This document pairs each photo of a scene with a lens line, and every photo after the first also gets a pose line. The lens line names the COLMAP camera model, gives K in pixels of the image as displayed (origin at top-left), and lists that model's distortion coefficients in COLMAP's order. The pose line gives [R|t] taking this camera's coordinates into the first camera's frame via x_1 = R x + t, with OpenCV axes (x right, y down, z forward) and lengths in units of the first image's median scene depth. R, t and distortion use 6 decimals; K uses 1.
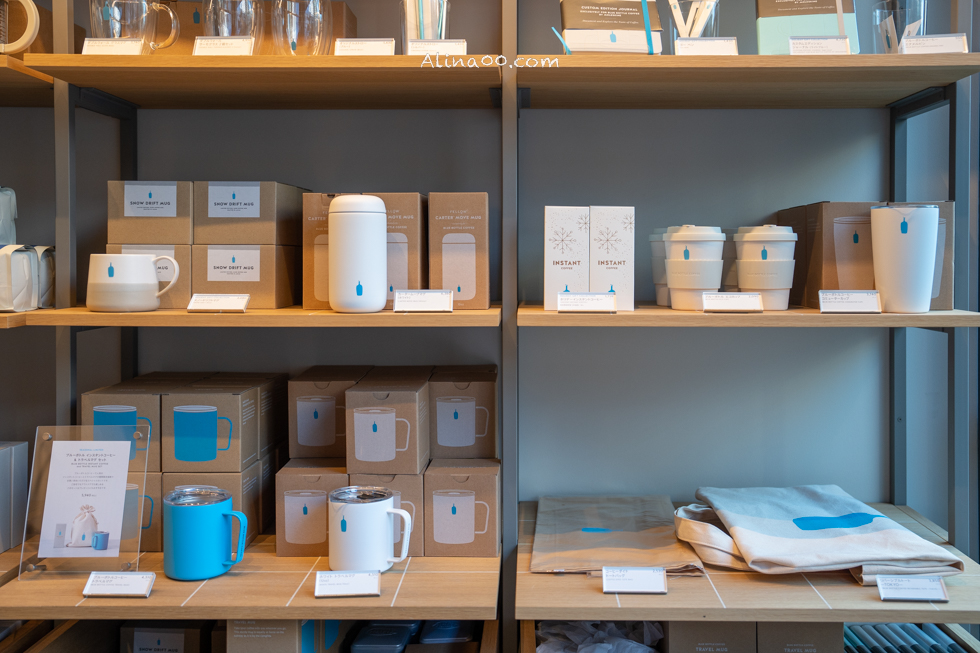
lens RADIAL K [[1006.4, 0, 504.0], [0, 1006.4, 274.6], [0, 0, 1]] dist [0.033591, 0.000000]
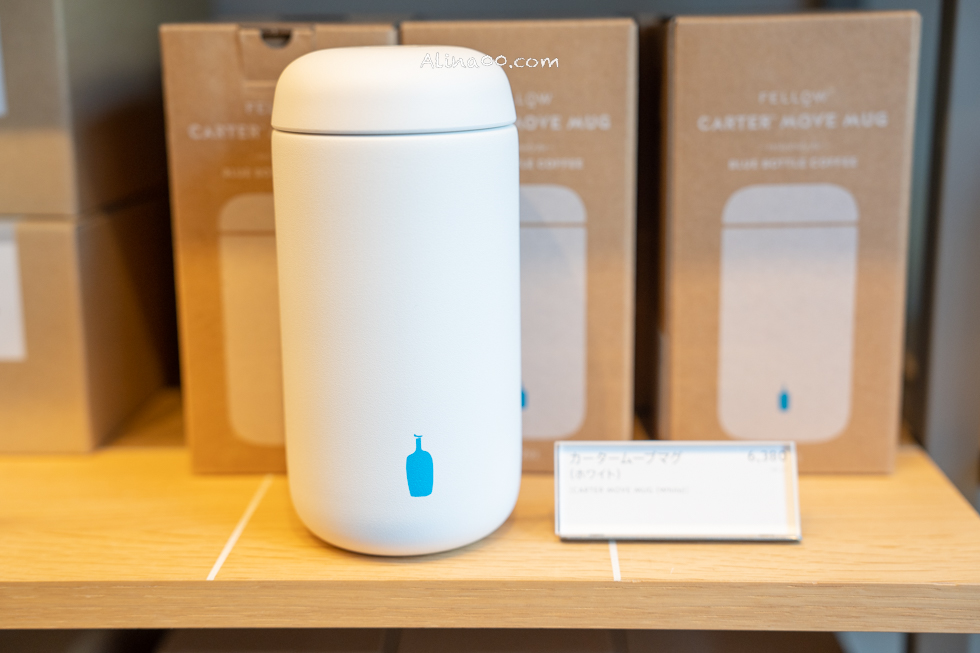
lens RADIAL K [[1402.5, 0, 486.3], [0, 1402.5, 322.1], [0, 0, 1]] dist [0.144537, 0.000000]
pose [[0.999810, -0.008128, -0.017702, -0.114725], [0.011570, 0.978900, 0.204010, -0.080218], [0.015670, -0.204177, 0.978809, 0.647656]]
